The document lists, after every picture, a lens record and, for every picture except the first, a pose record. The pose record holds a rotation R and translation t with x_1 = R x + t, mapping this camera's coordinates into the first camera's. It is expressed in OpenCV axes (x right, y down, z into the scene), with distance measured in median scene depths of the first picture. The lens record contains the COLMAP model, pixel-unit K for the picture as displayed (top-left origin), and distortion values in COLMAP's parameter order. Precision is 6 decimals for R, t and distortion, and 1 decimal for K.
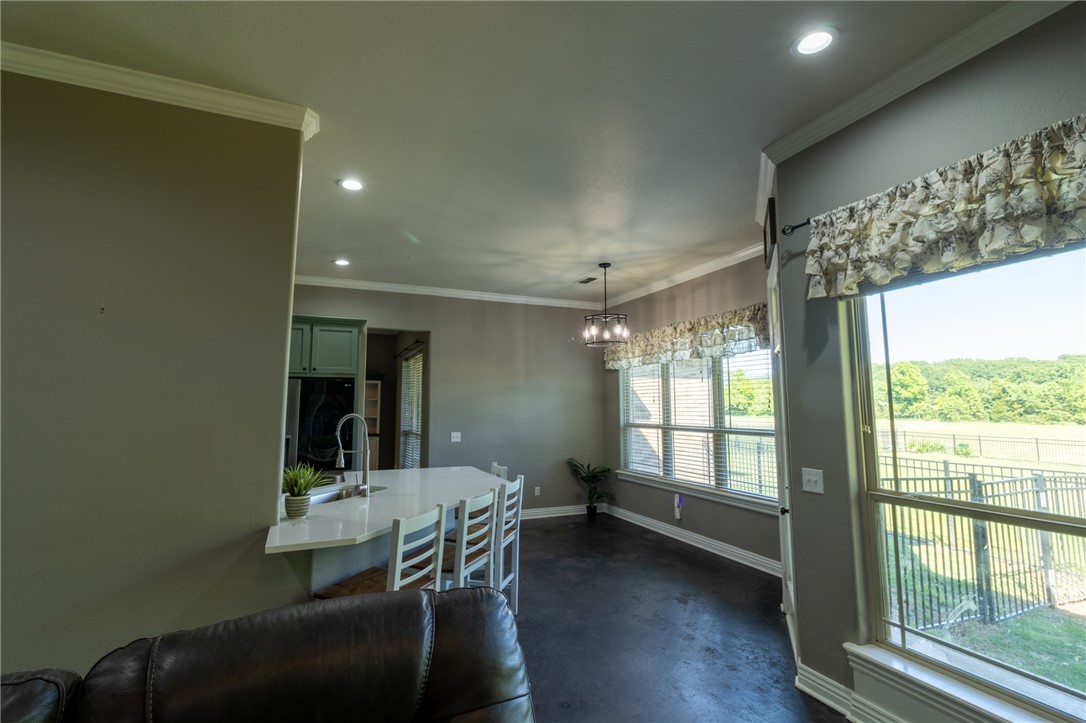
lens RADIAL K [[501.3, 0, 528.6], [0, 501.3, 363.2], [0, 0, 1]] dist [0.000187, 0.000414]
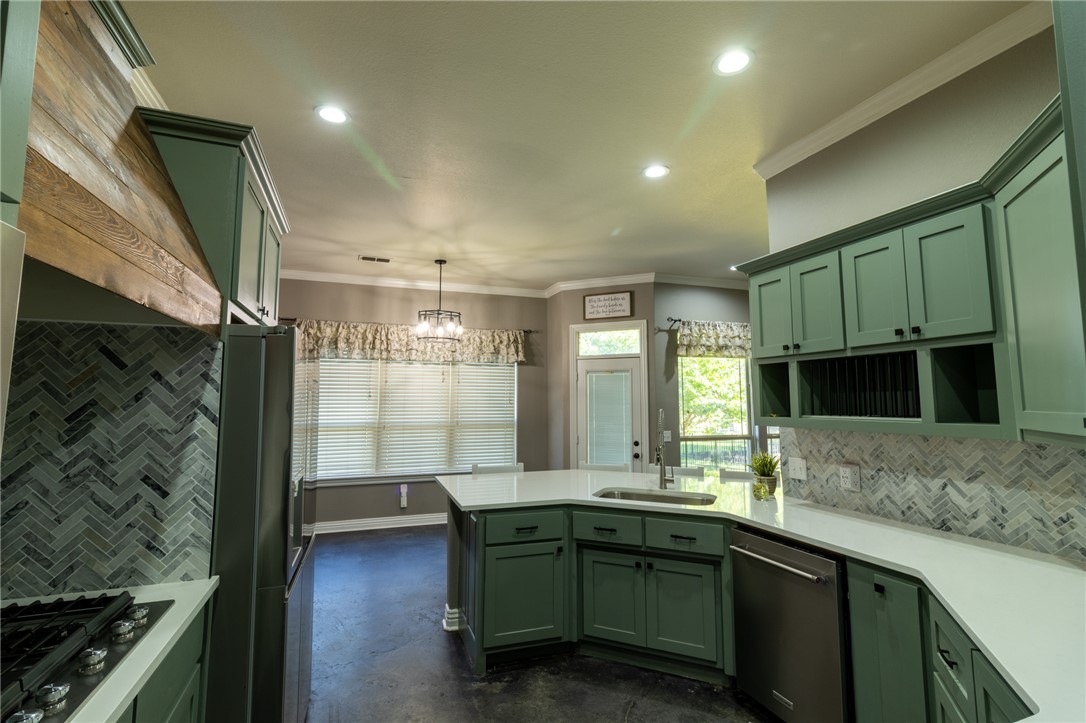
lens RADIAL K [[510.6, 0, 540.3], [0, 510.6, 355.7], [0, 0, 1]] dist [-0.006159, 0.000732]
pose [[0.046921, 0.100968, 0.993783, -0.868890], [-0.089130, 0.991333, -0.096511, 0.076909], [-0.994914, -0.084048, 0.055514, 0.742305]]
